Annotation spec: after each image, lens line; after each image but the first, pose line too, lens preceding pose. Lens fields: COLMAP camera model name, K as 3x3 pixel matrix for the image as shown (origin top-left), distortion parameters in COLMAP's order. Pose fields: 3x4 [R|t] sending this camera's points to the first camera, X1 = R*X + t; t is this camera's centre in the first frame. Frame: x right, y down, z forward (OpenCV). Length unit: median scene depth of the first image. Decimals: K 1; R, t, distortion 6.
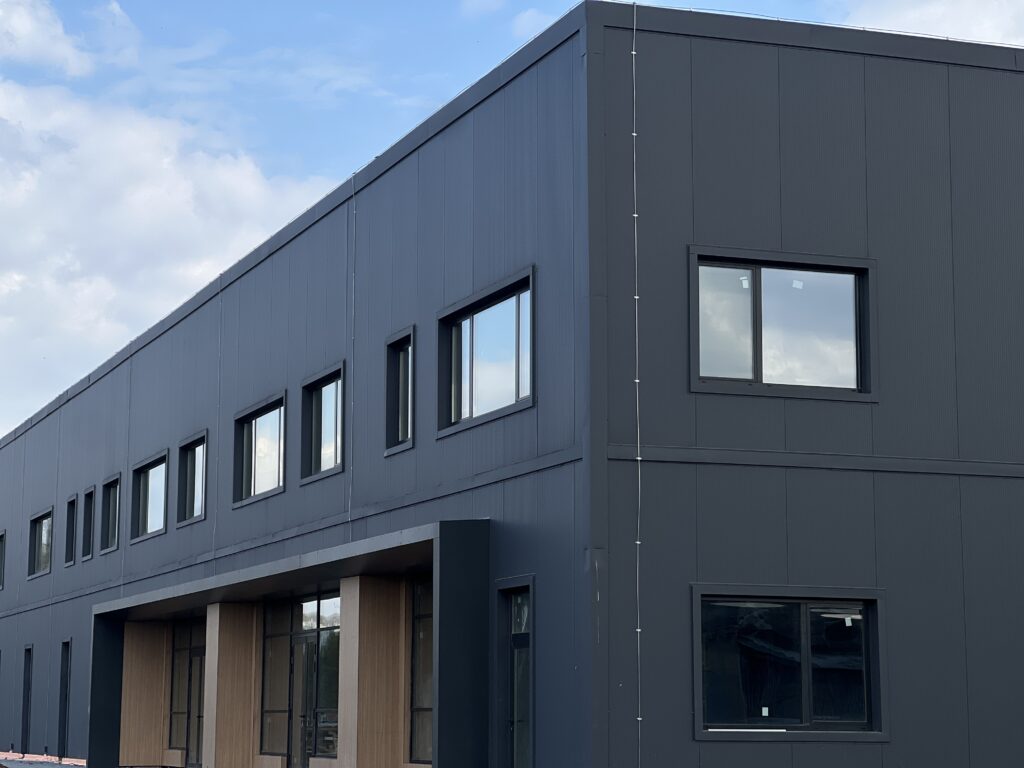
lens RADIAL K [[2289.0, 0, 512.3], [0, 2289.0, 384.0], [0, 0, 1]] dist [-0.075615, 0.000000]
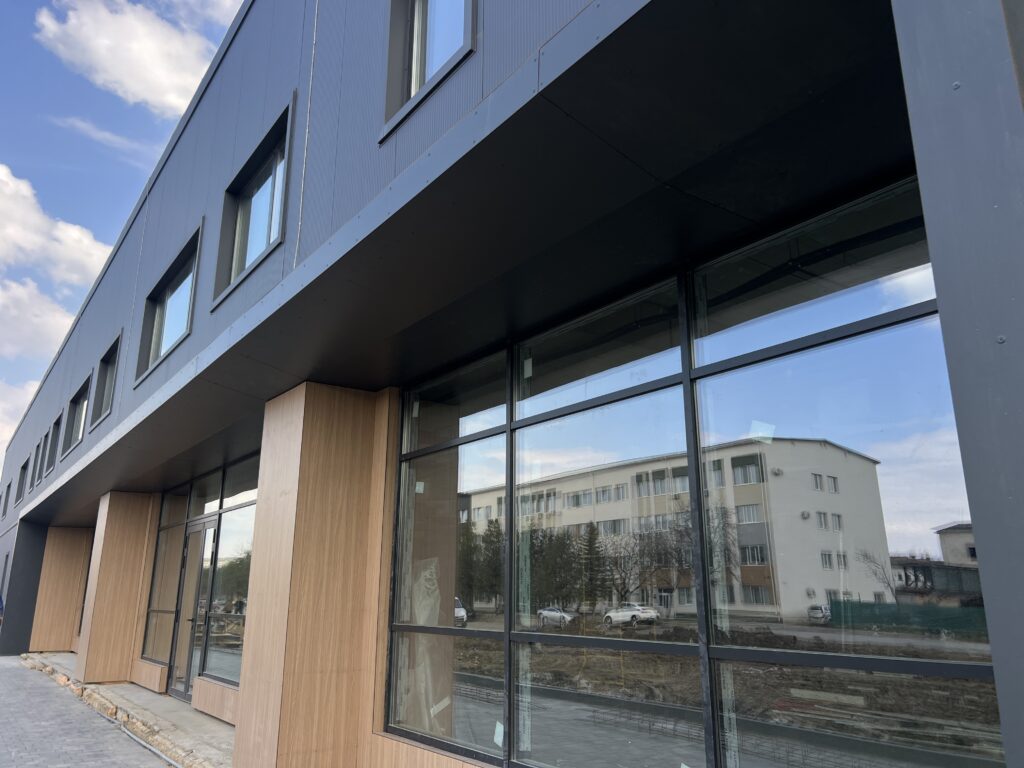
lens RADIAL K [[773.4, 0, 507.1], [0, 773.4, 382.1], [0, 0, 1]] dist [-0.001509, -0.032957]
pose [[0.964909, 0.069763, 0.253147, -0.058333], [-0.037659, 0.990861, -0.129523, 0.092393], [-0.259870, 0.115445, 0.958718, 0.695358]]
